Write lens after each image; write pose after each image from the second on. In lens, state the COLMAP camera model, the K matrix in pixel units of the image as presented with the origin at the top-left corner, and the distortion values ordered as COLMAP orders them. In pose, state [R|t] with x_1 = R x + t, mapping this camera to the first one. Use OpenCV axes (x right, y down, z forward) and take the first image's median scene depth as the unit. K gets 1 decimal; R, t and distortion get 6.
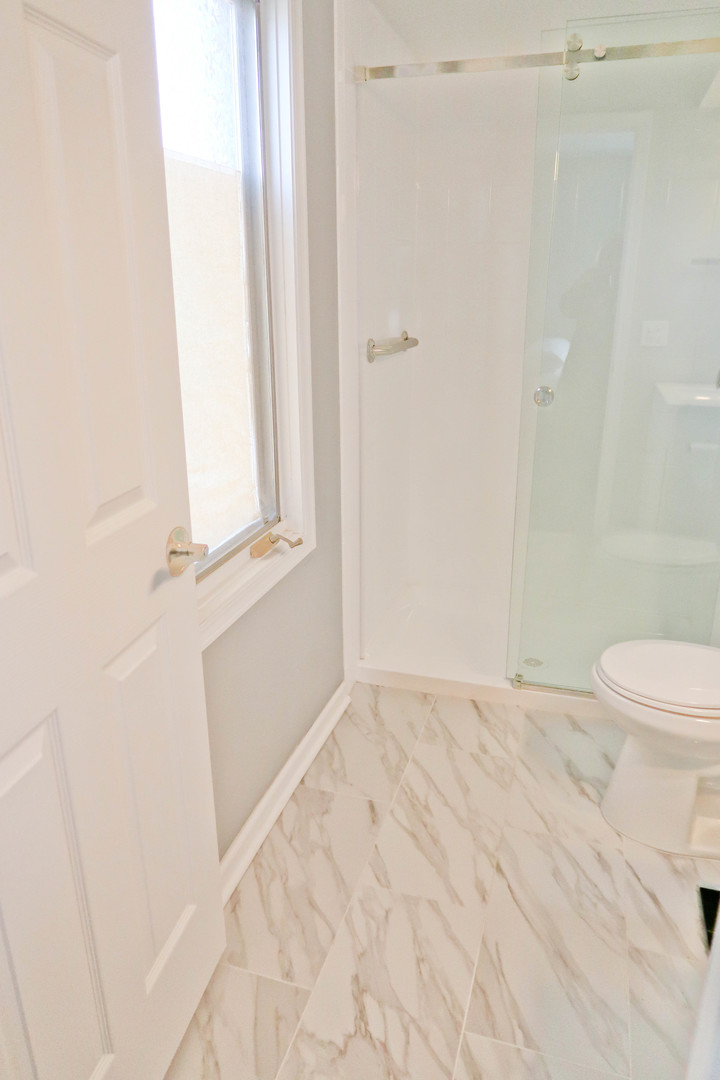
lens RADIAL K [[743.2, 0, 361.6], [0, 743.2, 534.9], [0, 0, 1]] dist [-0.026592, 0.008291]
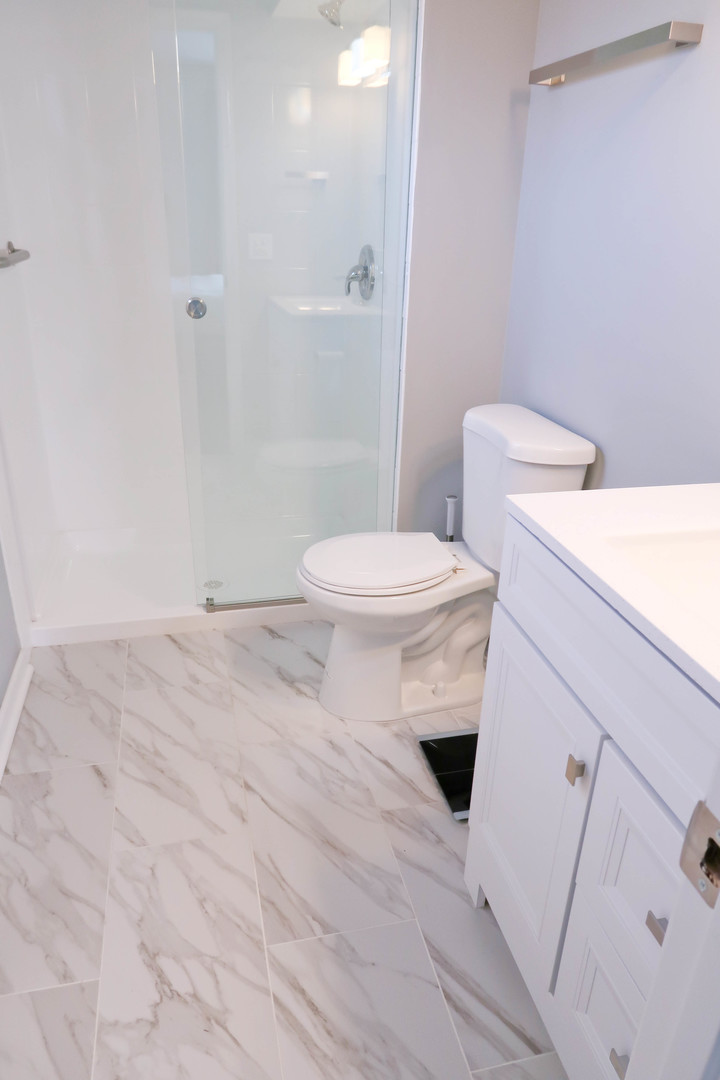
lens RADIAL K [[743.2, 0, 354.1], [0, 743.2, 535.8], [0, 0, 1]] dist [-0.026592, 0.008291]
pose [[0.859022, -0.182452, 0.478322, -0.117806], [0.136140, 0.982107, 0.130121, 0.006173], [-0.493505, -0.046657, 0.868491, 0.076244]]
